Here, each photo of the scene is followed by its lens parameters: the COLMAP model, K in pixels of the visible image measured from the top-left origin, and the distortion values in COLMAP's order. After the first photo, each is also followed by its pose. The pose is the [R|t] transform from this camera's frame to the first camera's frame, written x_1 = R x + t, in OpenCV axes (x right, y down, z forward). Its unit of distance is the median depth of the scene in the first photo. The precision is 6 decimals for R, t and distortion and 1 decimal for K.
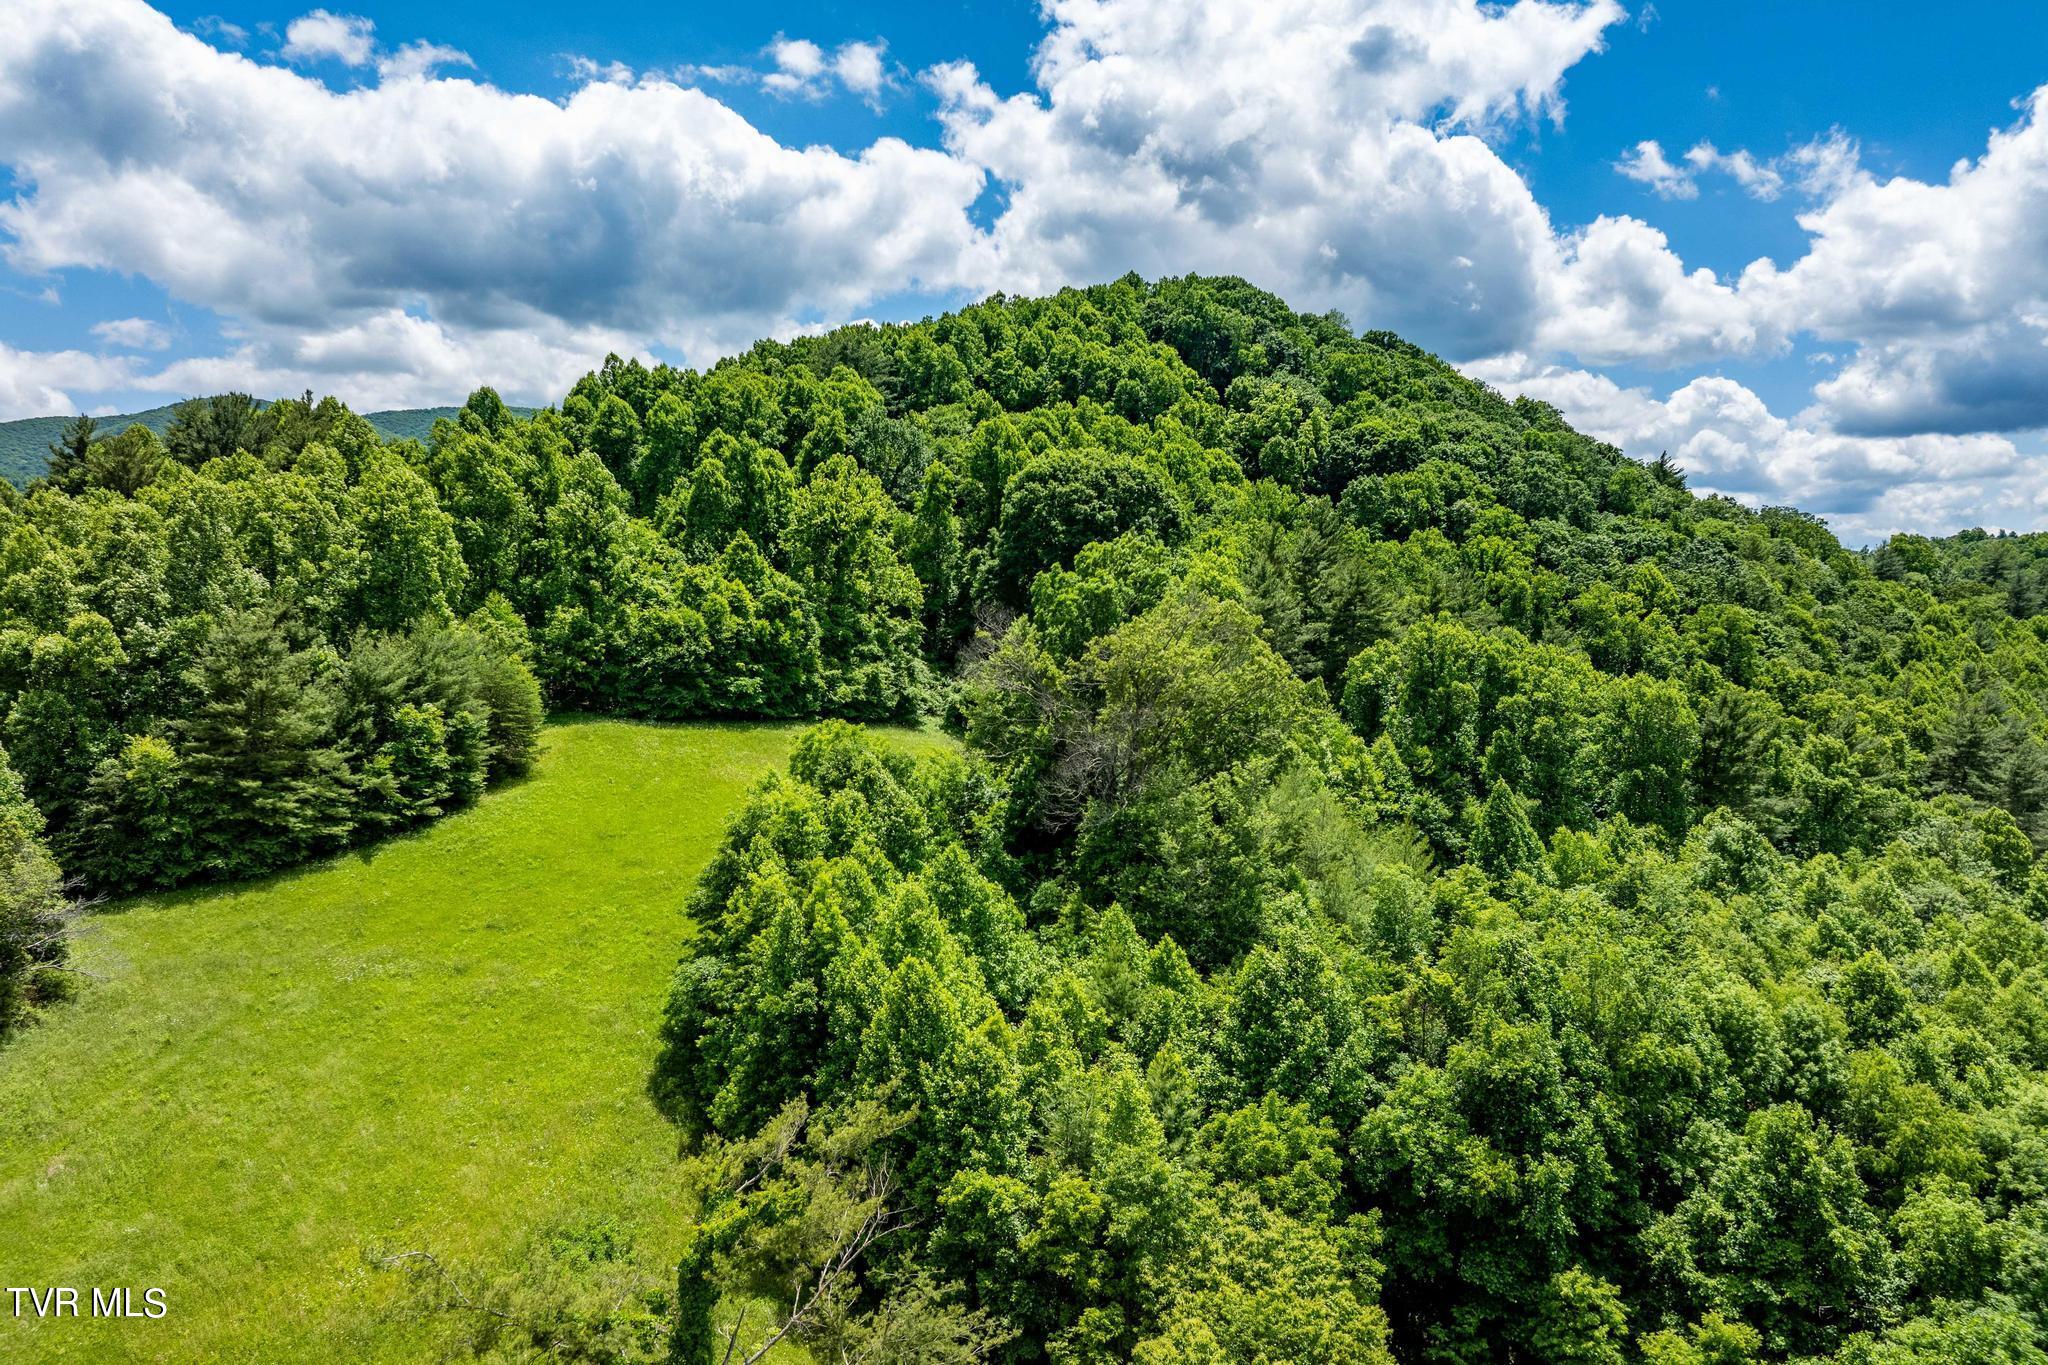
lens RADIAL K [[1508.4, 0, 1024.5], [0, 1508.4, 721.5], [0, 0, 1]] dist [-0.038297, 0.000821]
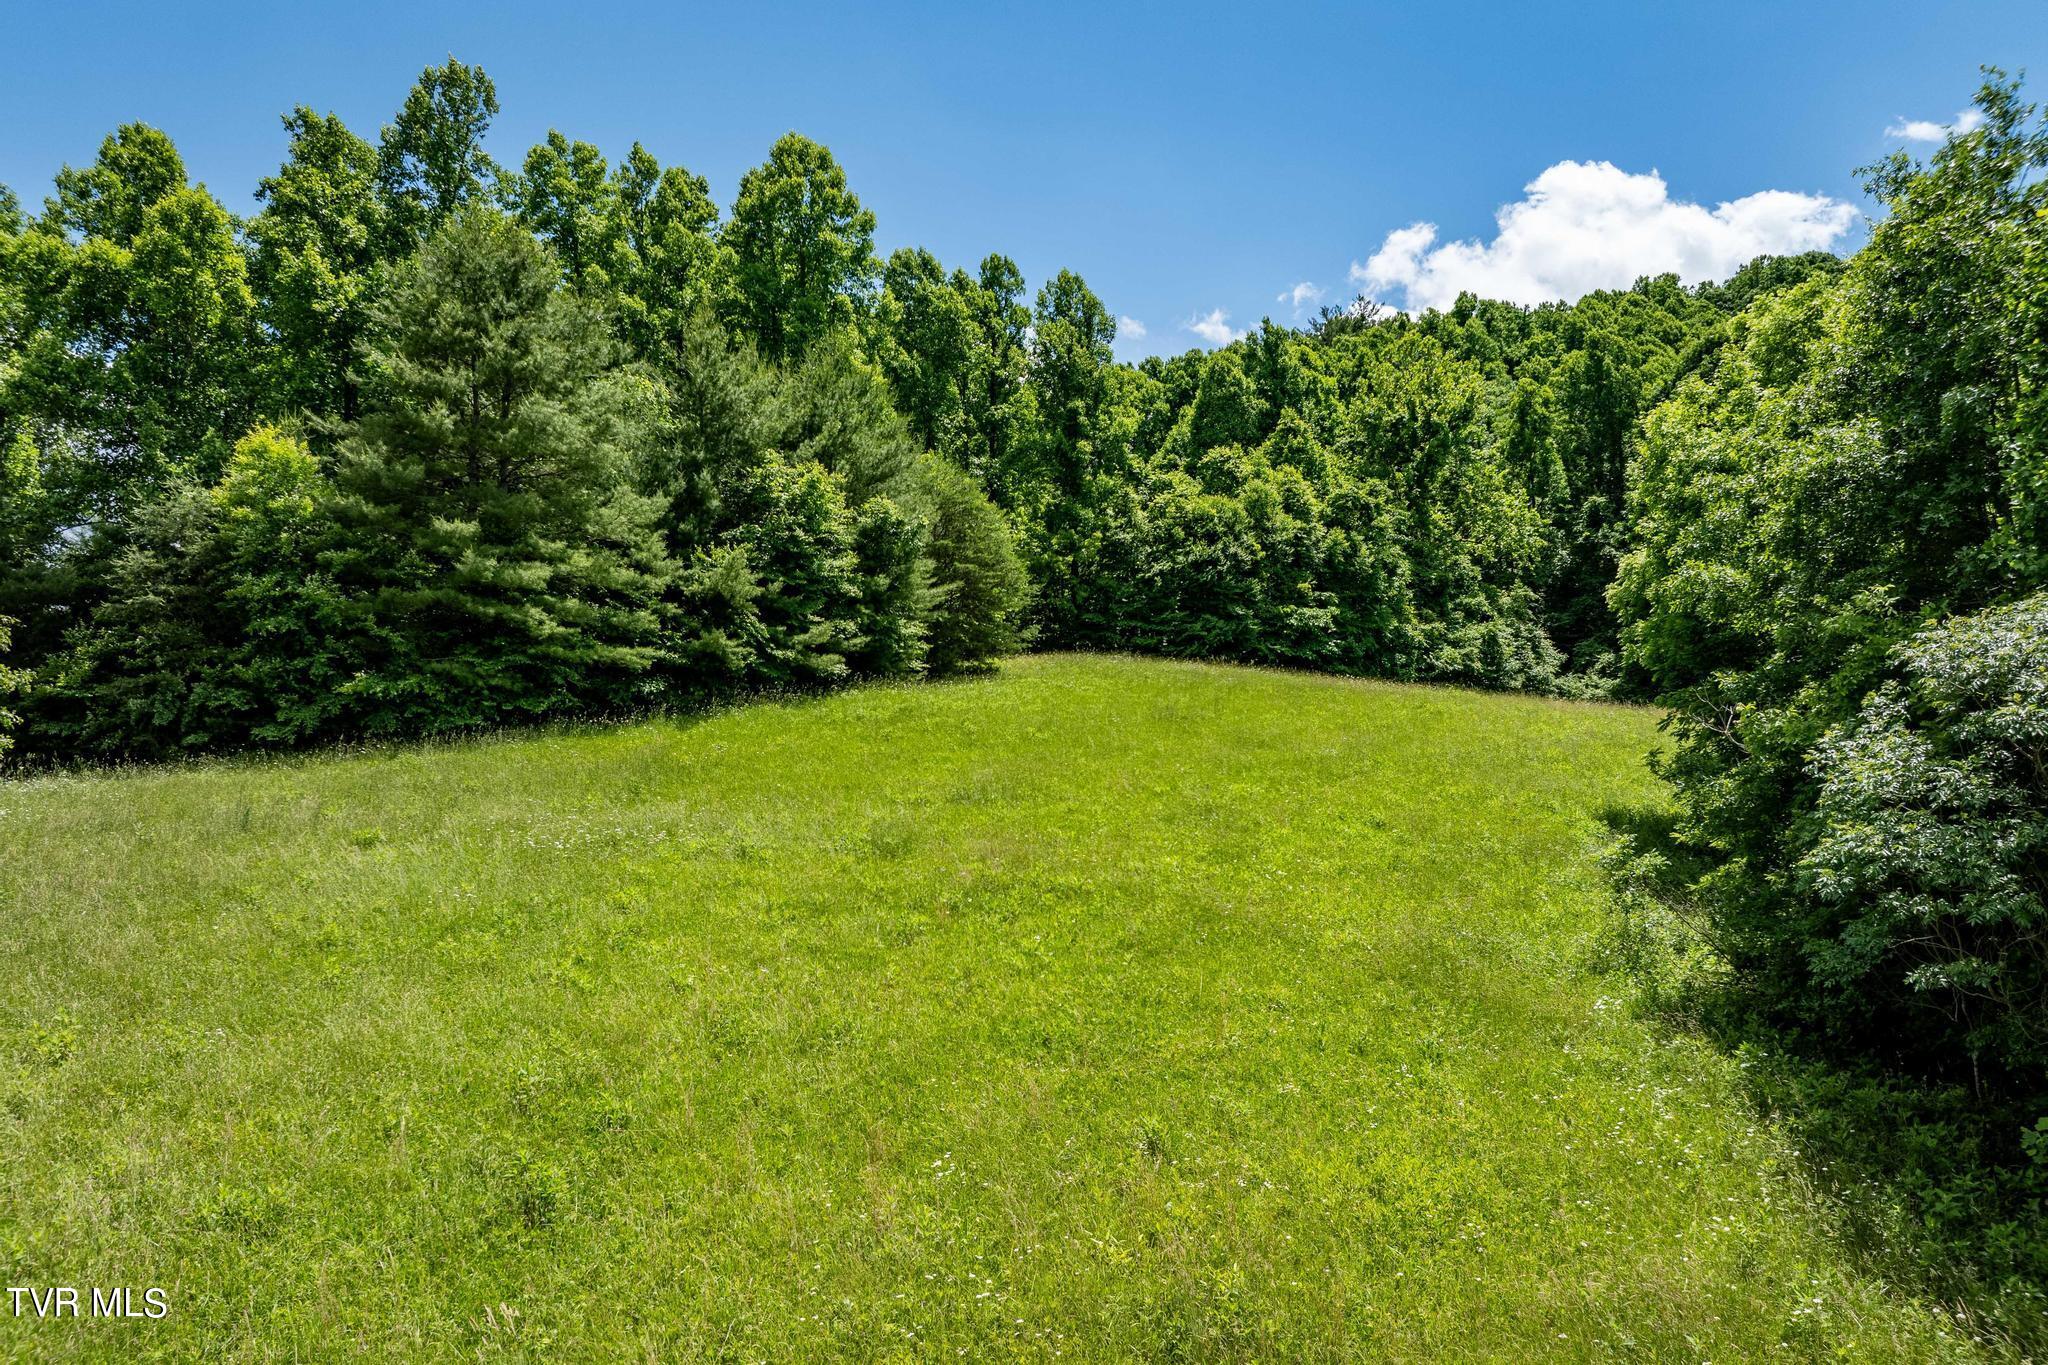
lens RADIAL K [[1516.2, 0, 1024.0], [0, 1516.2, 682.5], [0, 0, 1]] dist [-0.035616, 0.002221]
pose [[0.967952, -0.020675, -0.250283, -0.150257], [-0.018584, 0.987976, -0.153487, 0.103089], [0.250447, 0.153219, 0.955929, 0.392463]]
